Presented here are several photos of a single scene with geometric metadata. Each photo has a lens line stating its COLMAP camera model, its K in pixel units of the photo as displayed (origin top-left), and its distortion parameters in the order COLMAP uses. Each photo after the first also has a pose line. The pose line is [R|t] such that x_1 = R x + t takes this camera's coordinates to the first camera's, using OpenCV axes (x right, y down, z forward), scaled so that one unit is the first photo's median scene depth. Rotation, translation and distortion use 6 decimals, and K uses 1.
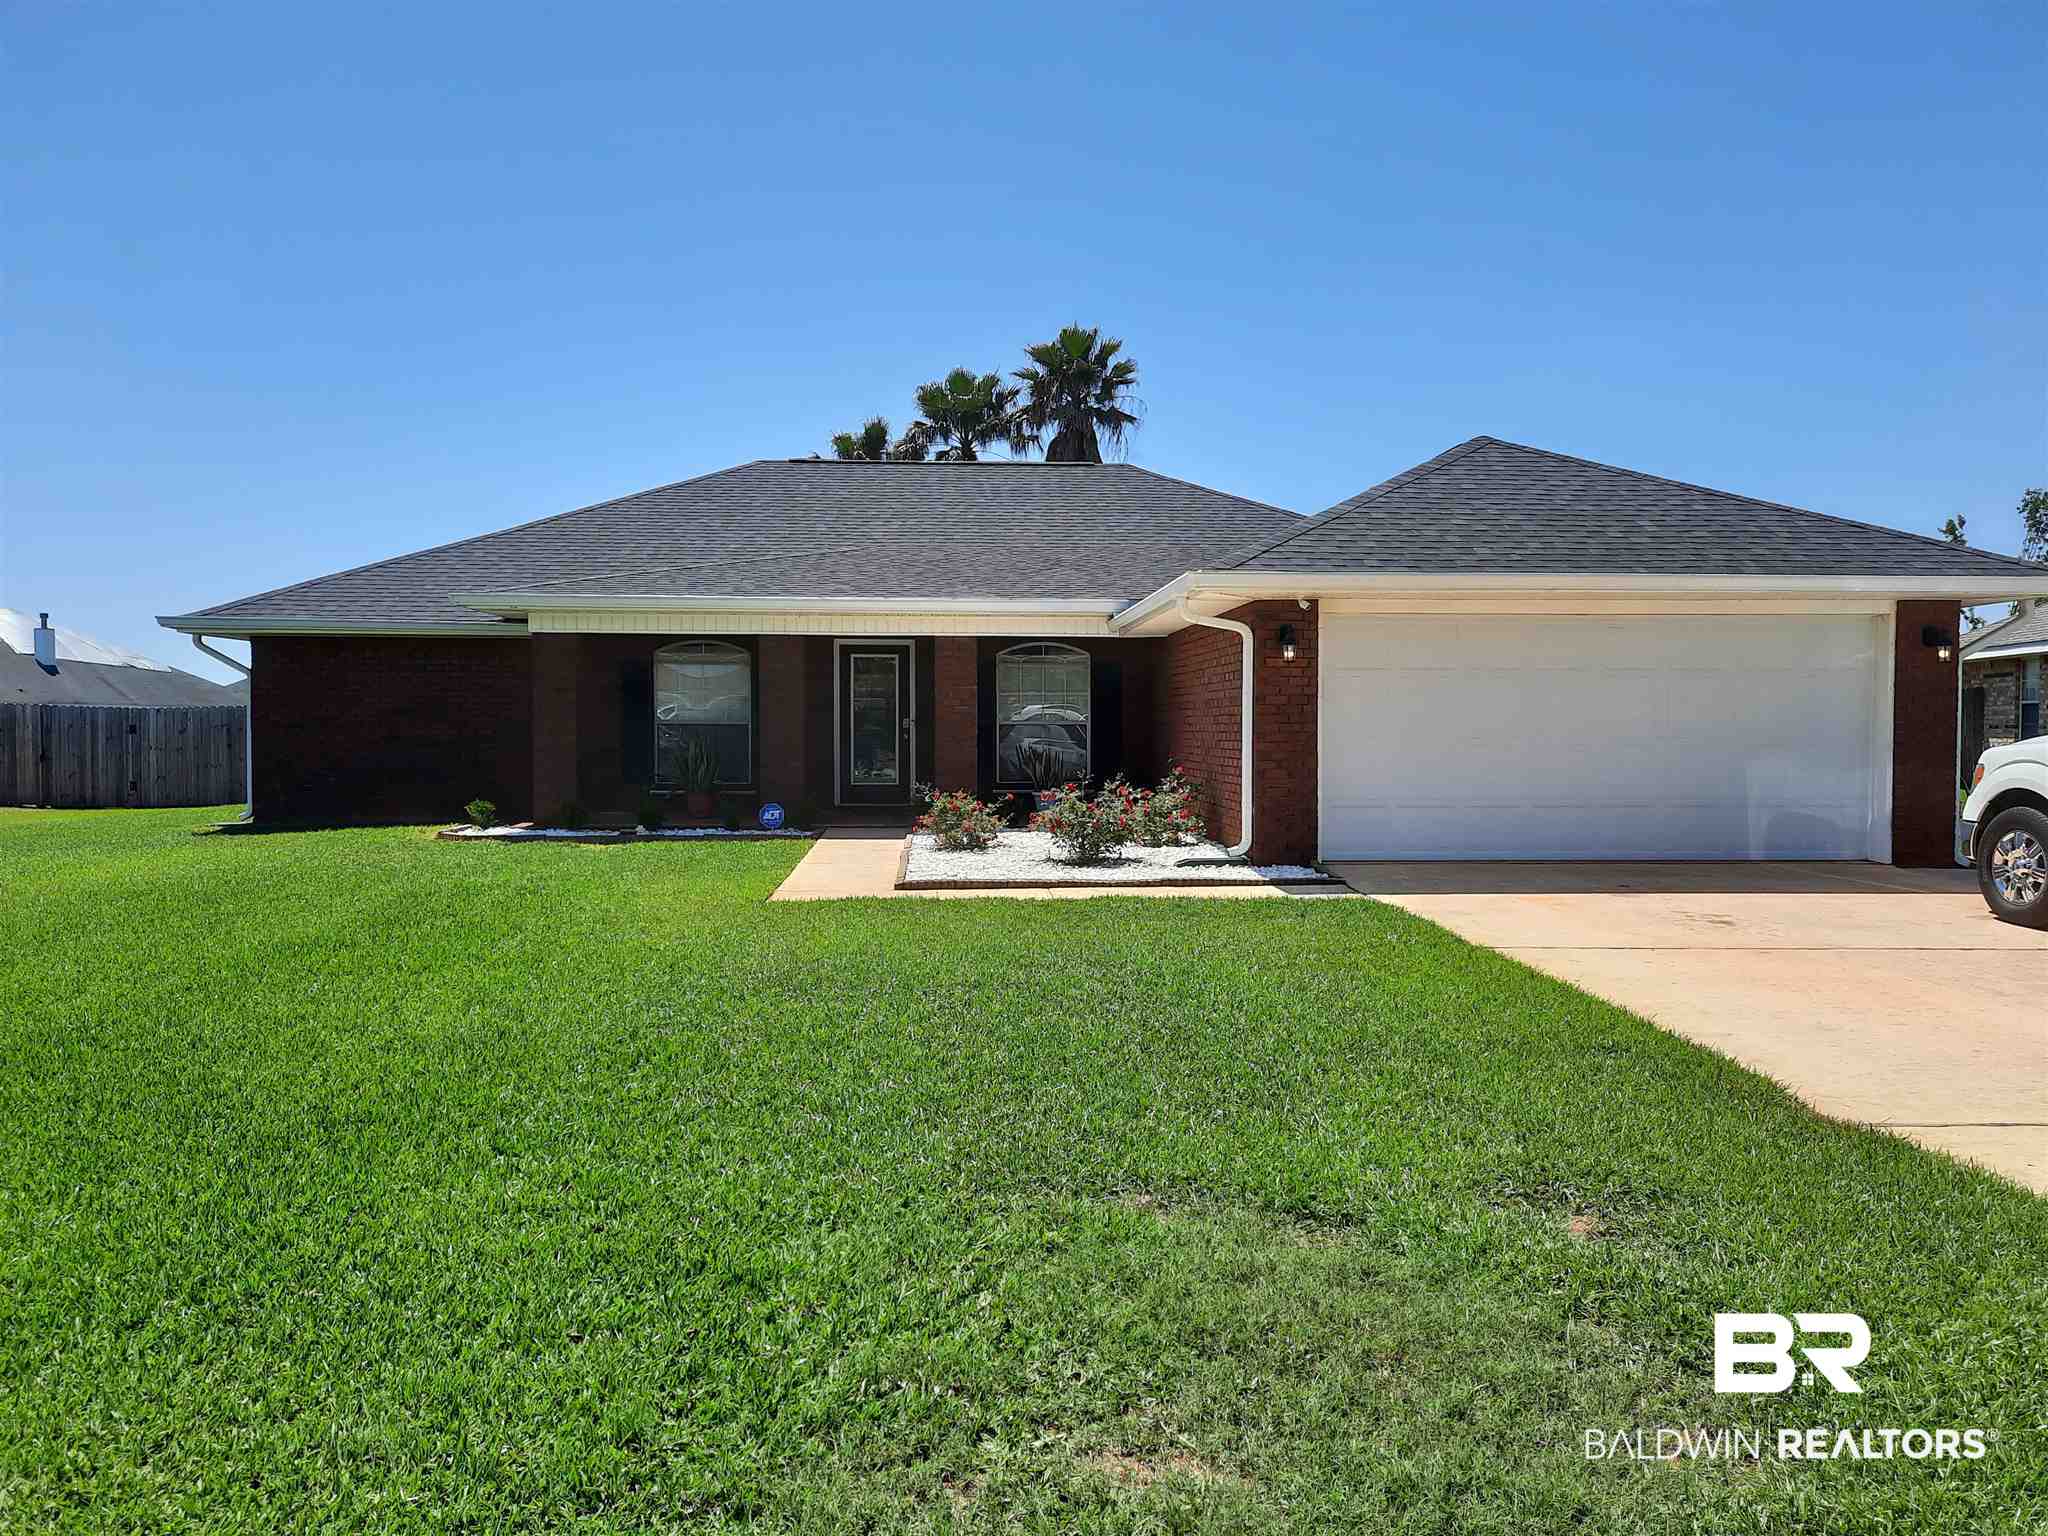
lens RADIAL K [[1487.2, 0, 1023.7], [0, 1487.2, 765.8], [0, 0, 1]] dist [0.058181, -0.054244]
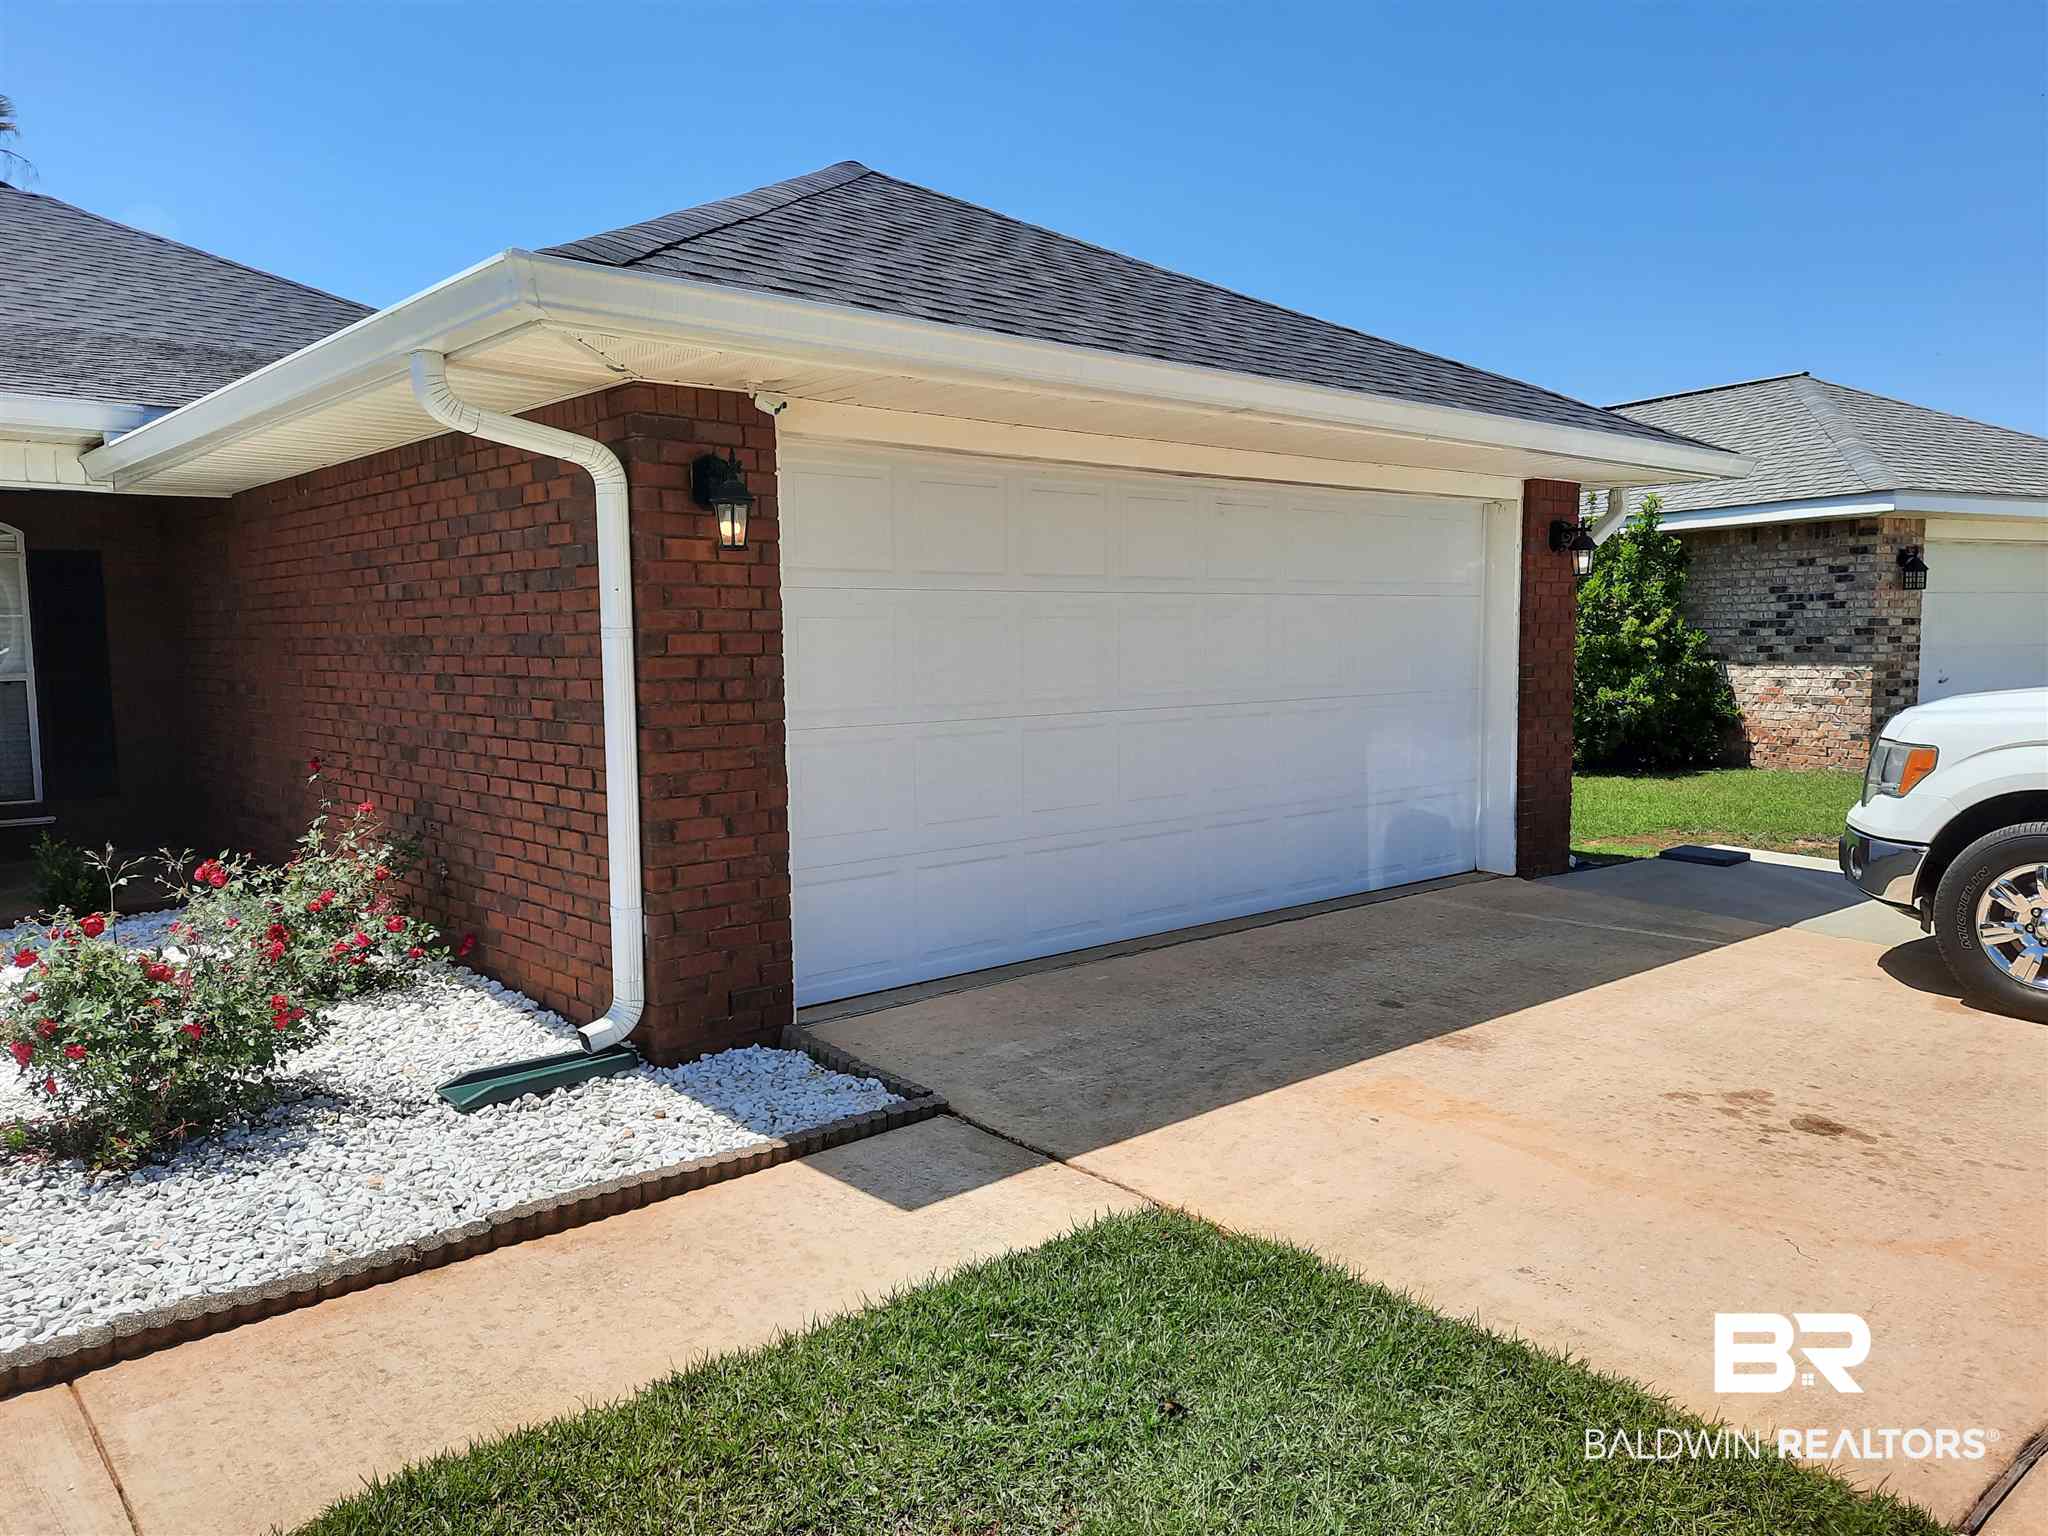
lens RADIAL K [[1487.2, 0, 1017.7], [0, 1487.2, 766.4], [0, 0, 1]] dist [0.058181, -0.054244]
pose [[0.788619, -0.063032, 0.611643, -0.007223], [0.027155, 0.997332, 0.067766, -0.036006], [-0.614282, -0.036833, 0.788226, 0.628542]]
